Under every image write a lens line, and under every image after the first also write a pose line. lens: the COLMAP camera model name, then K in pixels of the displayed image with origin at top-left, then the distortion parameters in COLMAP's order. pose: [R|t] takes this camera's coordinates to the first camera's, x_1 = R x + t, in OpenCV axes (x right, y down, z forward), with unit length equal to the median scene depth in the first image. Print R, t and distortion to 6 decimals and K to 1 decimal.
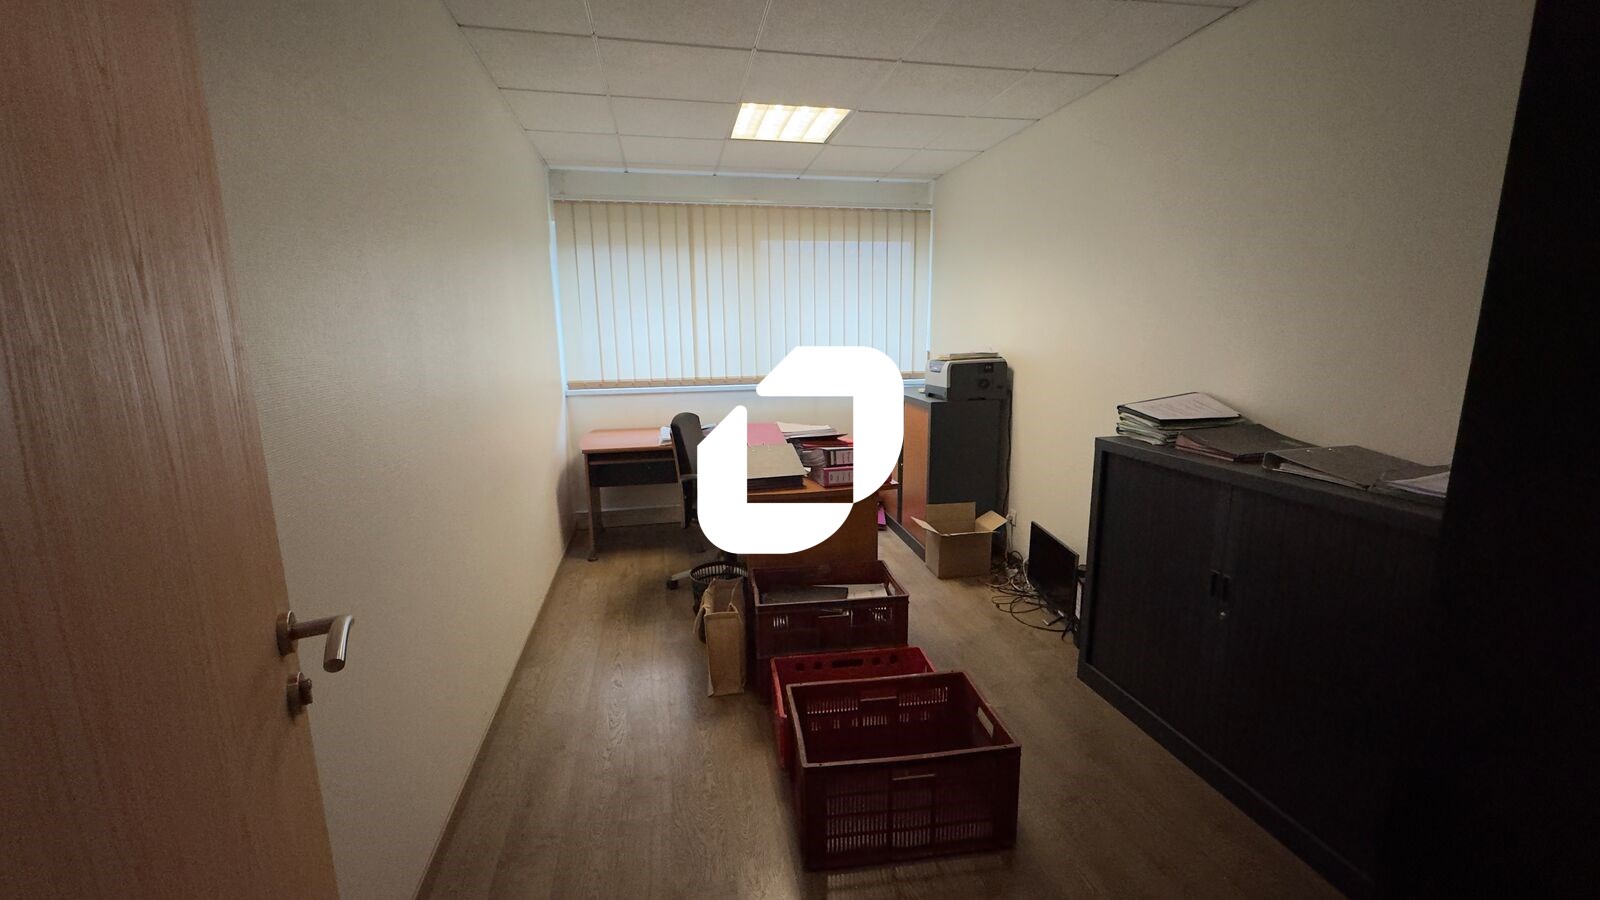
lens RADIAL K [[635.7, 0, 800.8], [0, 635.7, 454.2], [0, 0, 1]] dist [0.001313, 0.000035]
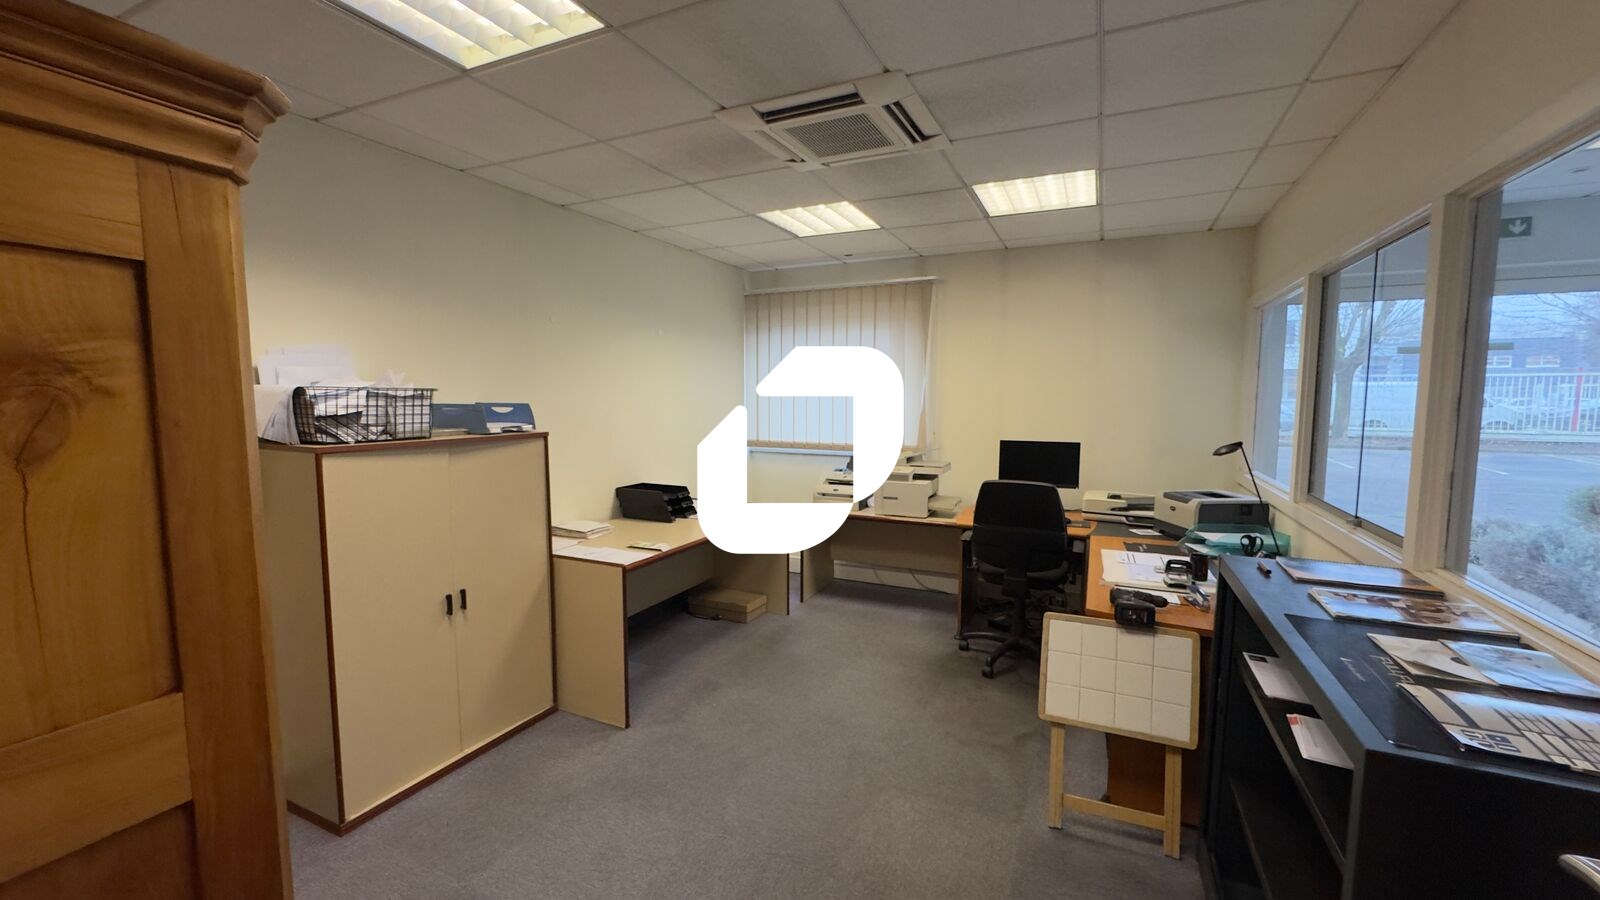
lens RADIAL K [[635.7, 0, 800.8], [0, 635.7, 449.8], [0, 0, 1]] dist [0.001313, 0.000035]
pose [[0.828038, 0.051245, -0.558326, 0.327397], [-0.115689, 0.990001, -0.080710, -0.011592], [0.548607, 0.131423, 0.825687, 0.056841]]
